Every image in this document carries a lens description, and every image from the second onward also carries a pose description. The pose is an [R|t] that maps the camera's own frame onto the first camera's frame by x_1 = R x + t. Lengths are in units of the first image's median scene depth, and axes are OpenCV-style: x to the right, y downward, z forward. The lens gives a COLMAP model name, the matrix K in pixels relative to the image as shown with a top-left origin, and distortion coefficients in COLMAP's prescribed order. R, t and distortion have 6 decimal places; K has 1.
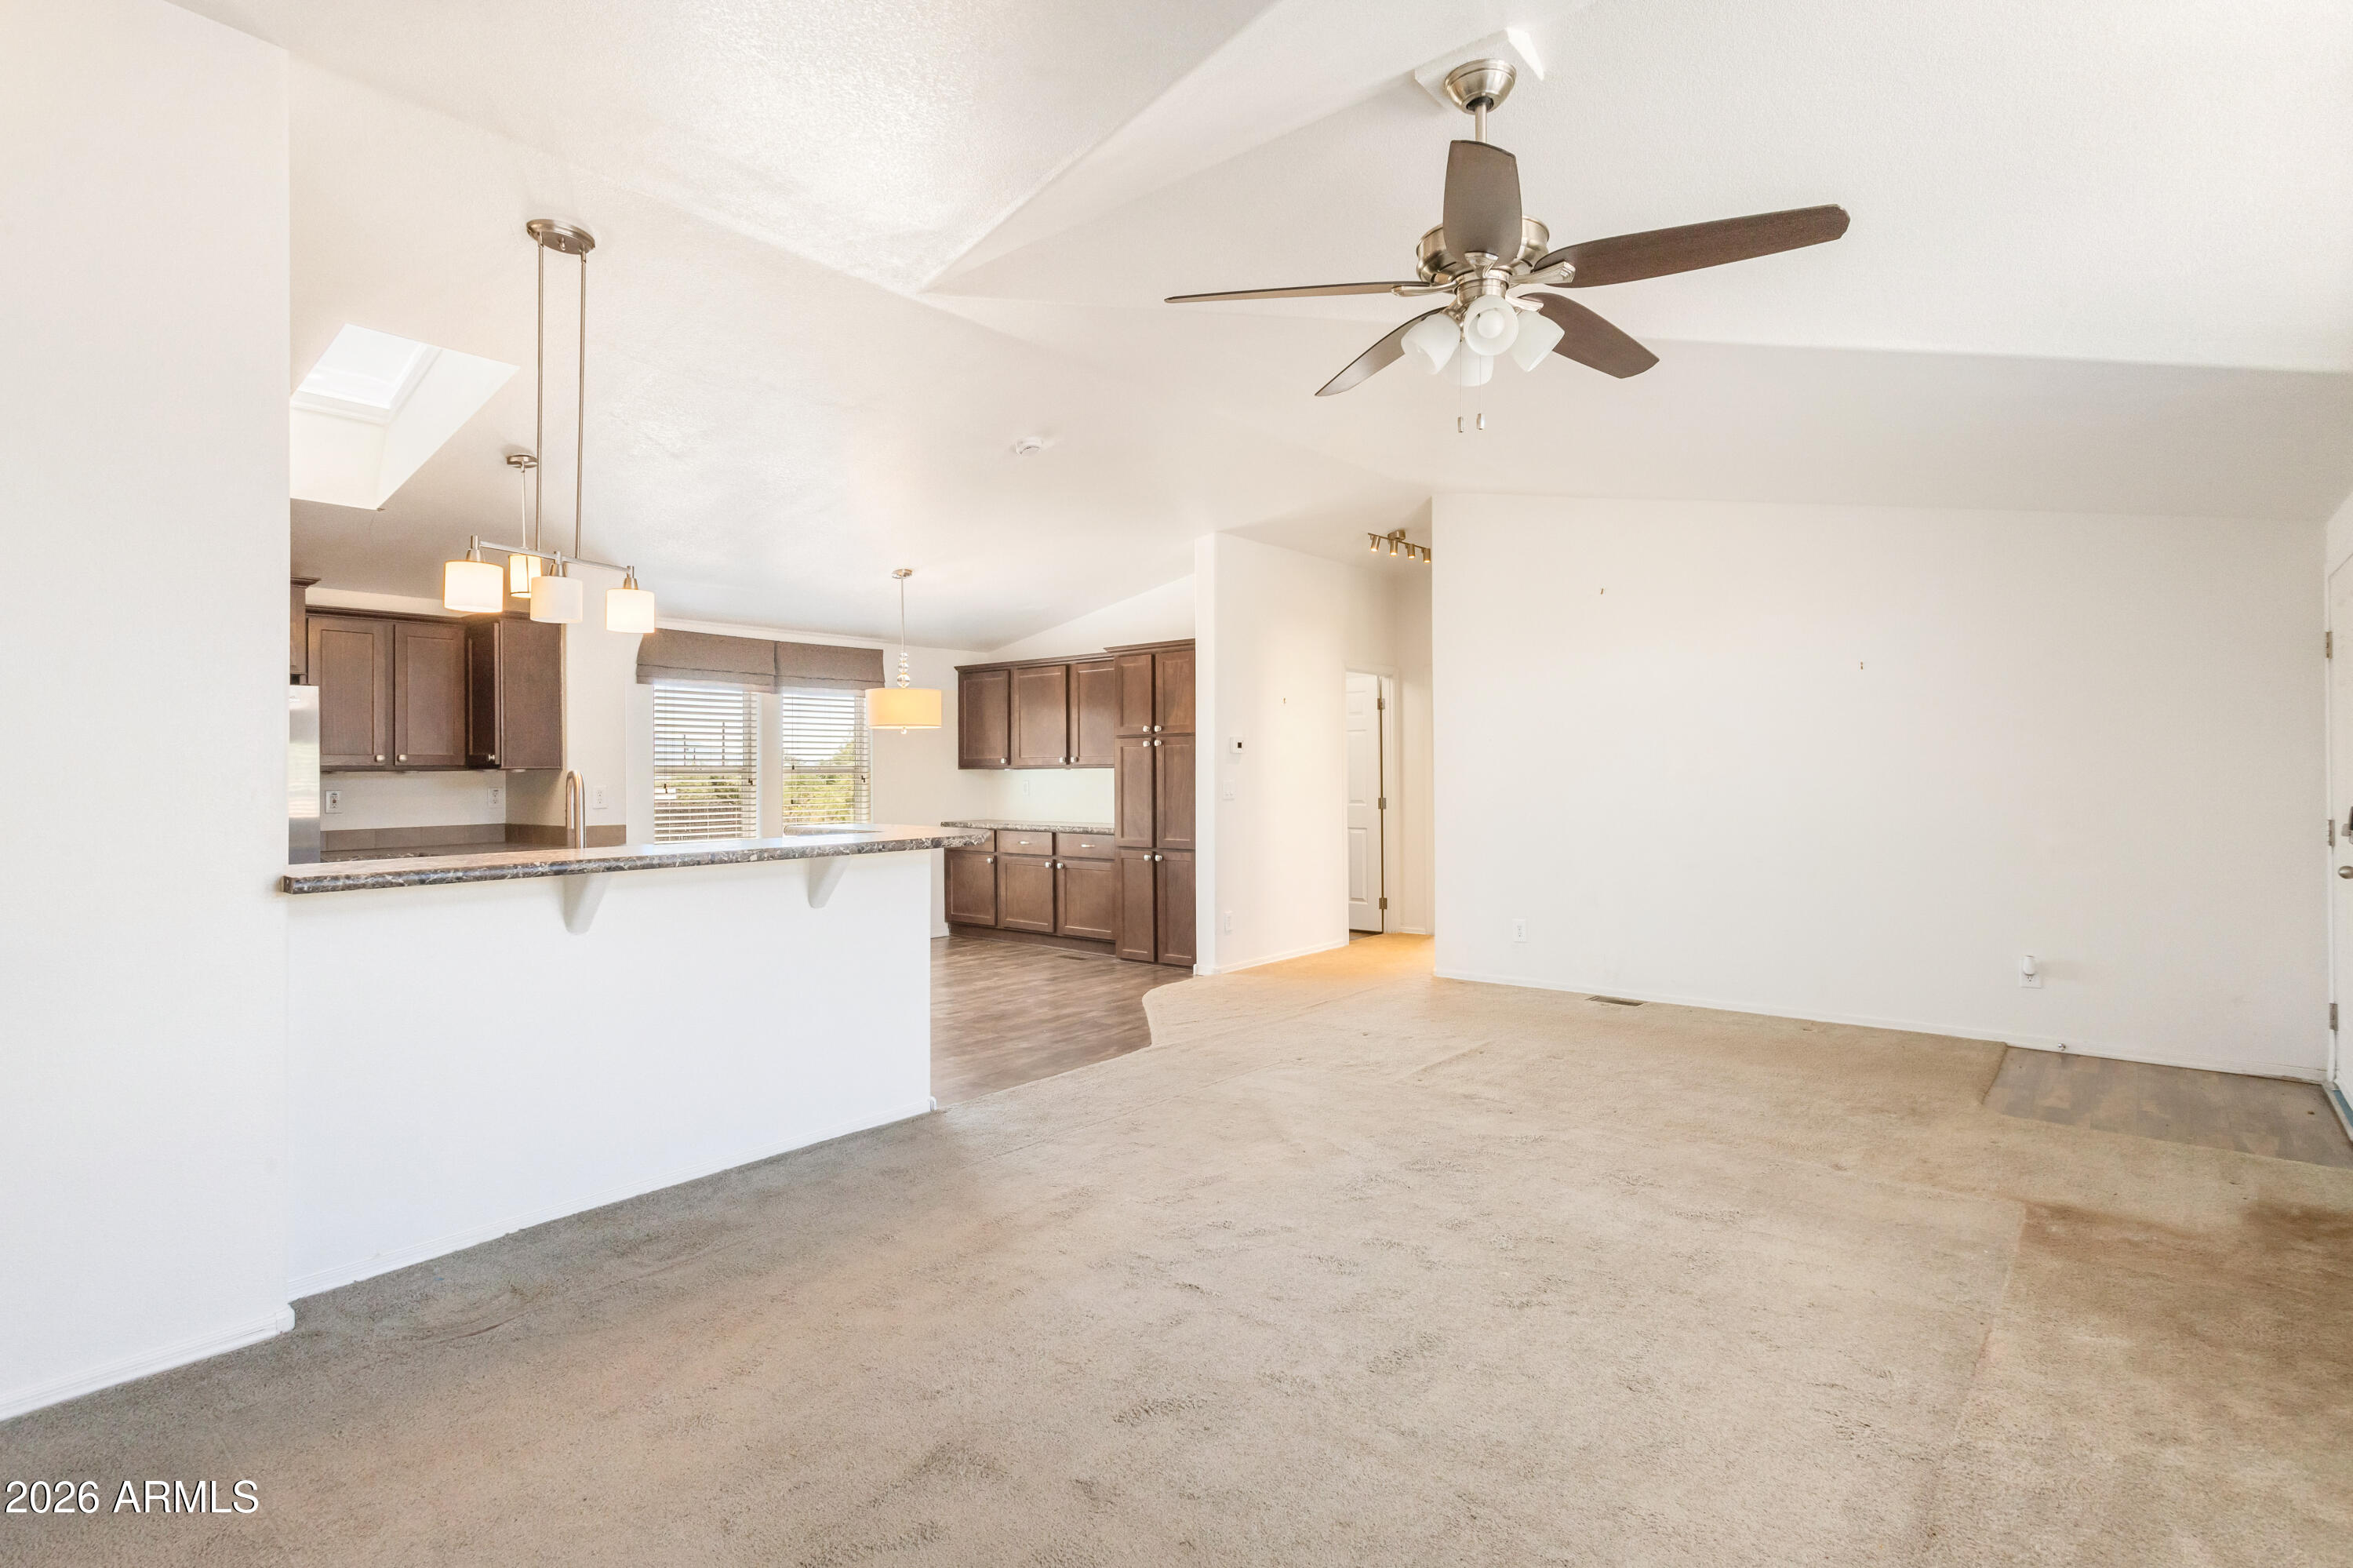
lens RADIAL K [[1164.4, 0, 1172.8], [0, 1164.4, 758.9], [0, 0, 1]] dist [0.001441, 0.000118]
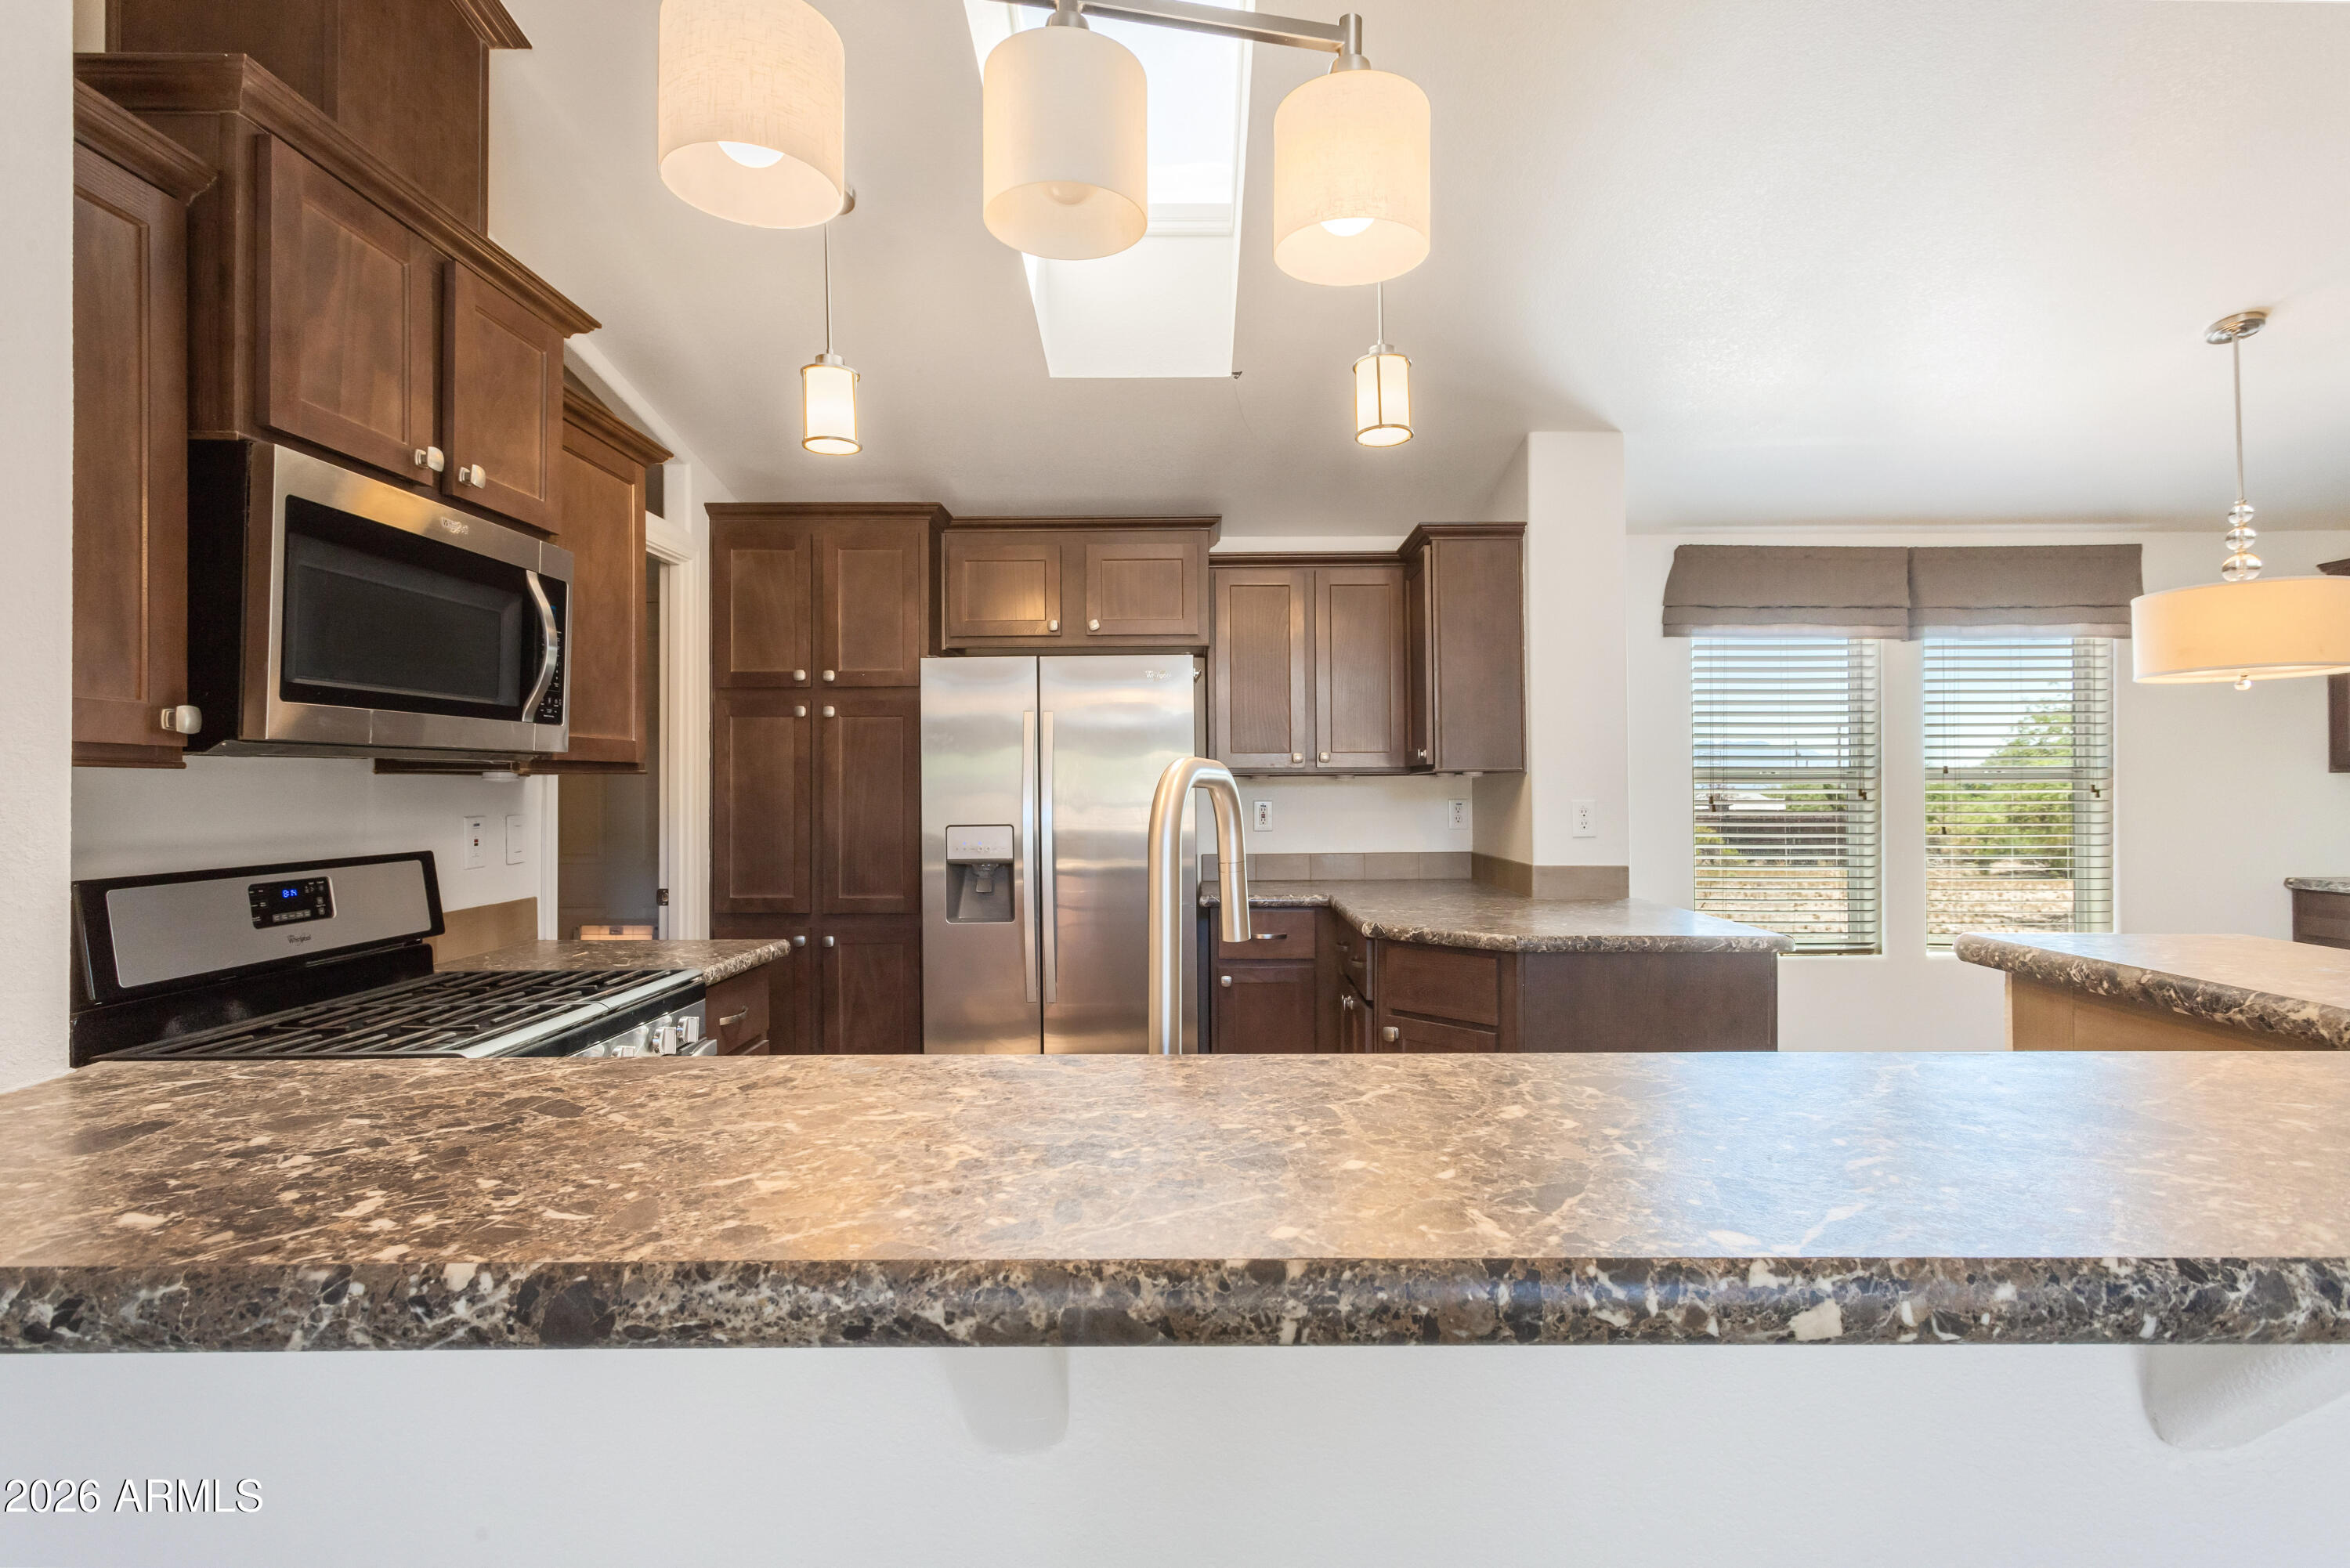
lens RADIAL K [[1129.2, 0, 1182.7], [0, 1129.2, 785.4], [0, 0, 1]] dist [-0.000333, 0.000394]
pose [[0.625317, 0.003376, -0.780364, -0.136552], [0.007616, 0.999917, 0.010429, 0.006738], [0.780334, -0.012465, 0.625239, 0.387851]]
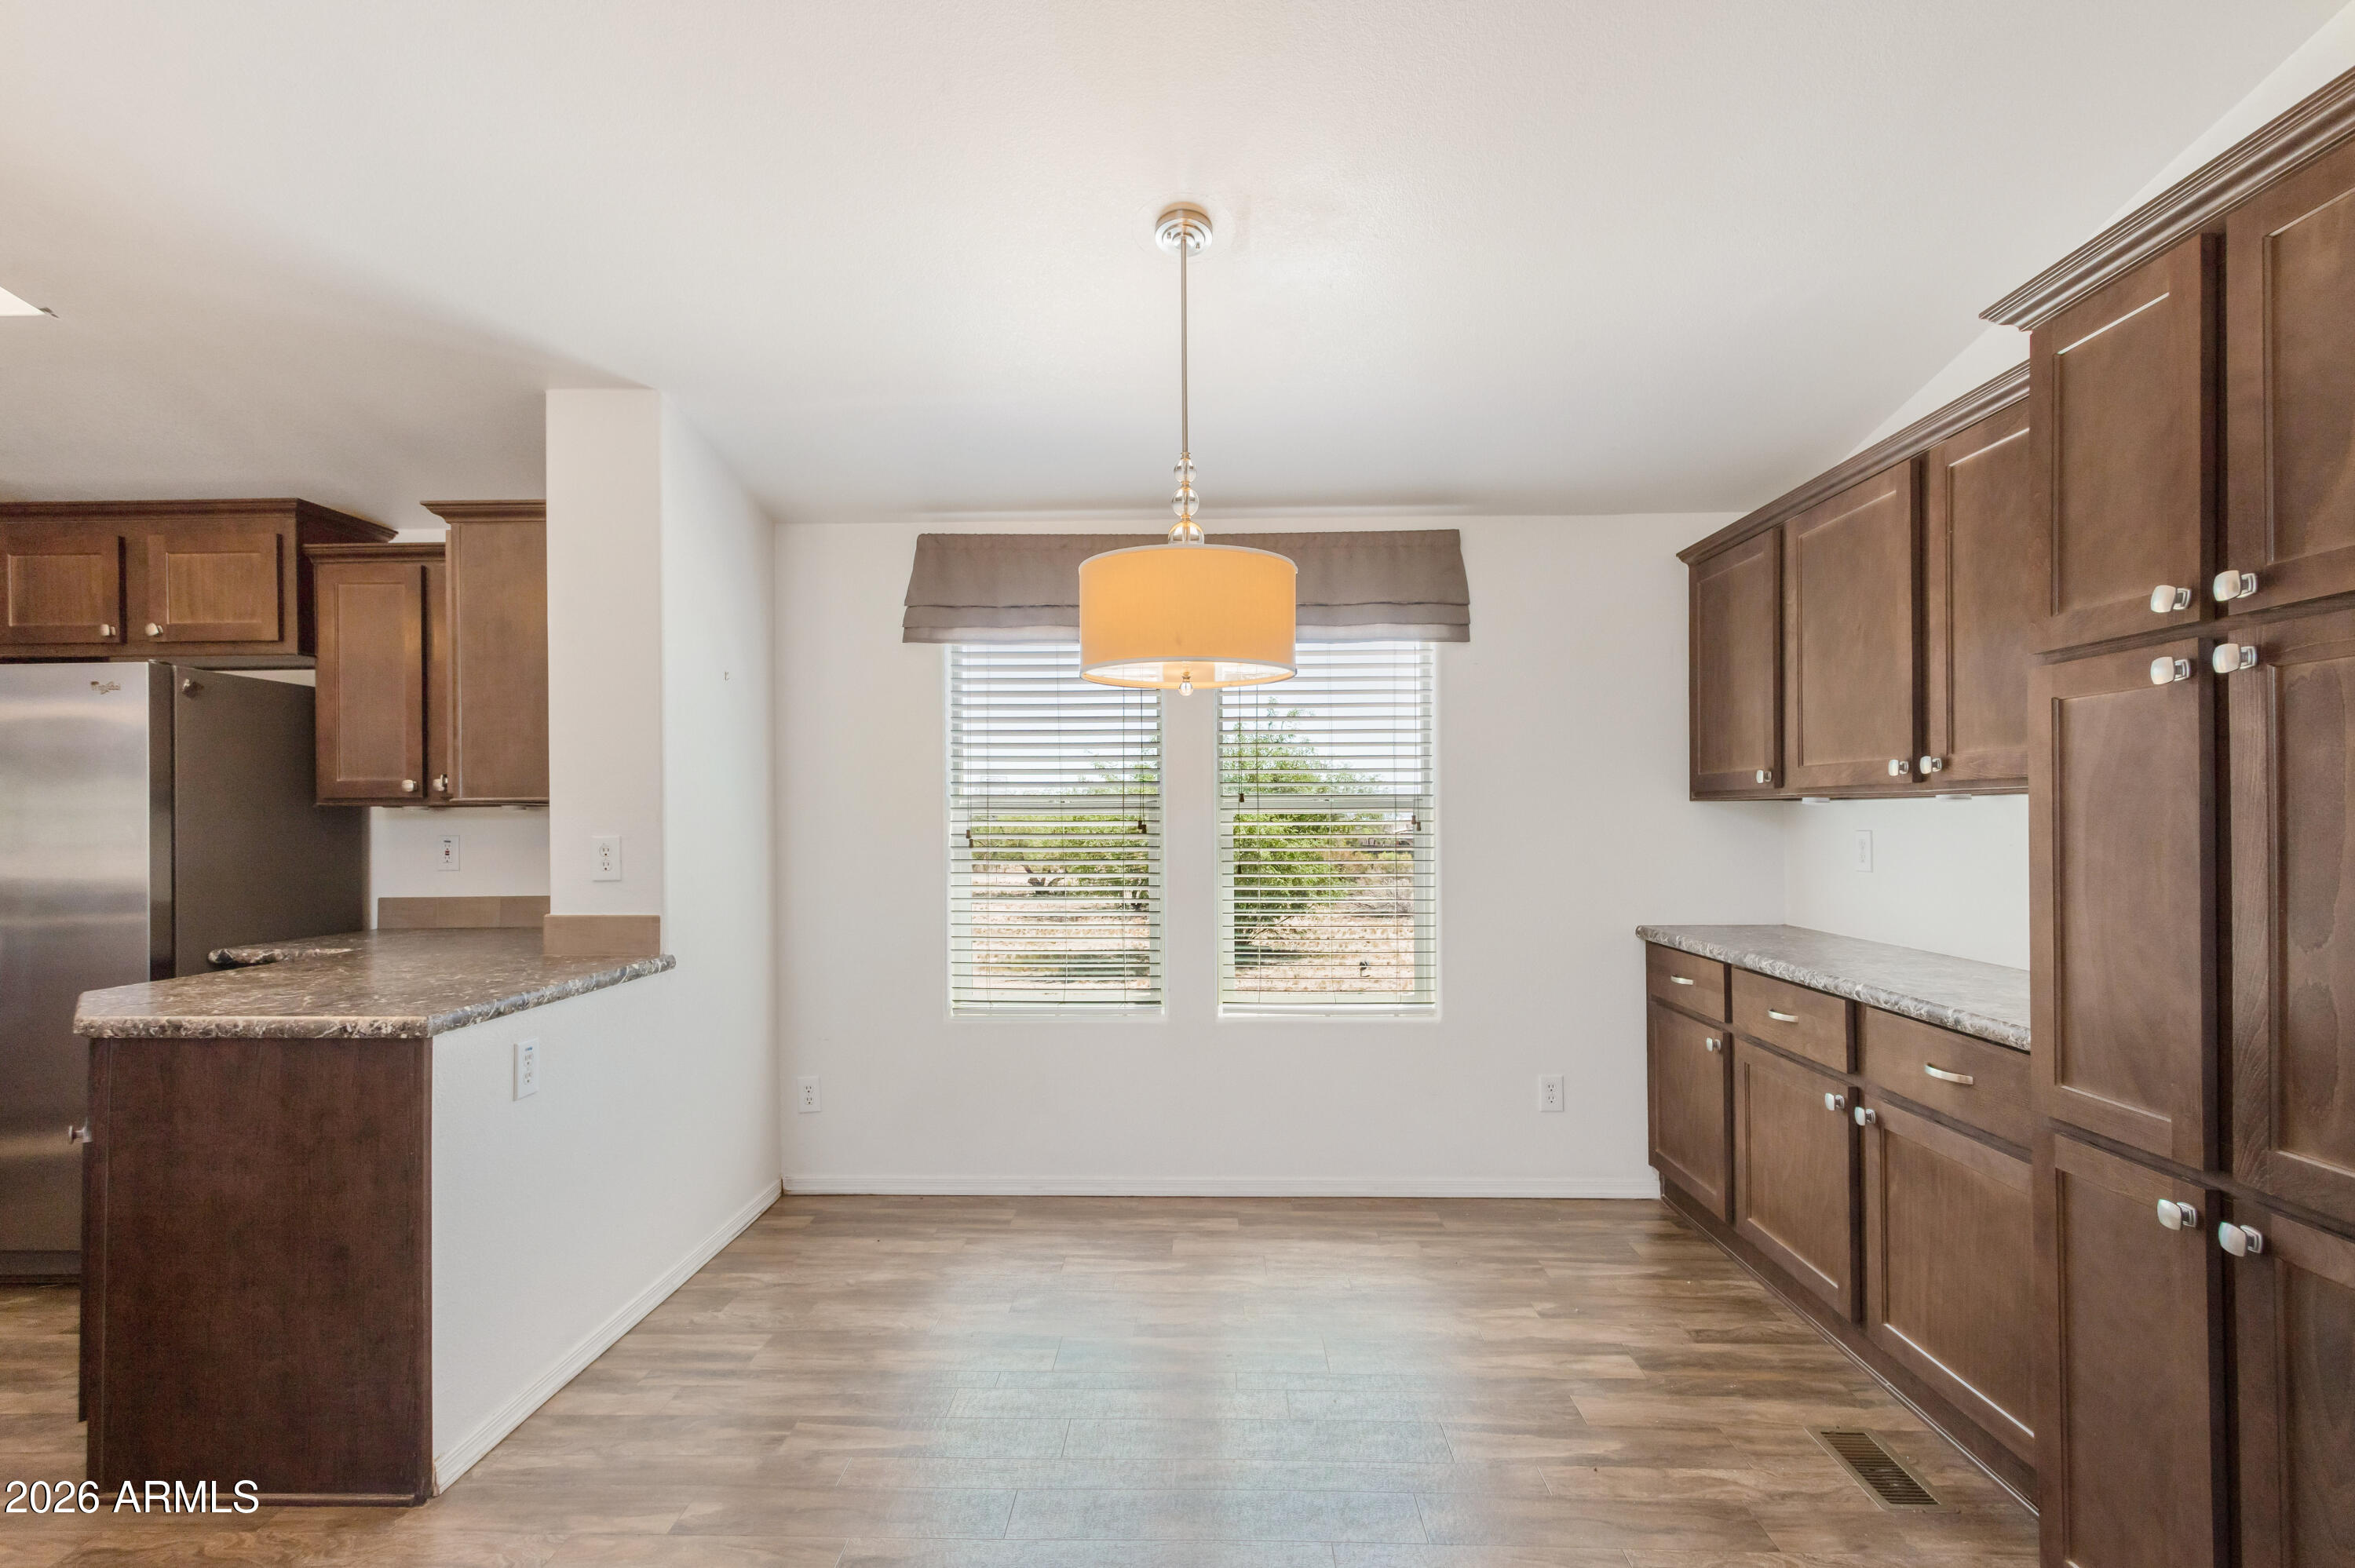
lens RADIAL K [[1140.8, 0, 1175.0], [0, 1140.8, 806.5], [0, 0, 1]] dist [0.004321, 0.000706]
pose [[0.608971, -0.002722, -0.793187, 0.032003], [0.009311, 0.999950, 0.003717, 0.009280], [0.793137, -0.009649, 0.608966, 0.730443]]
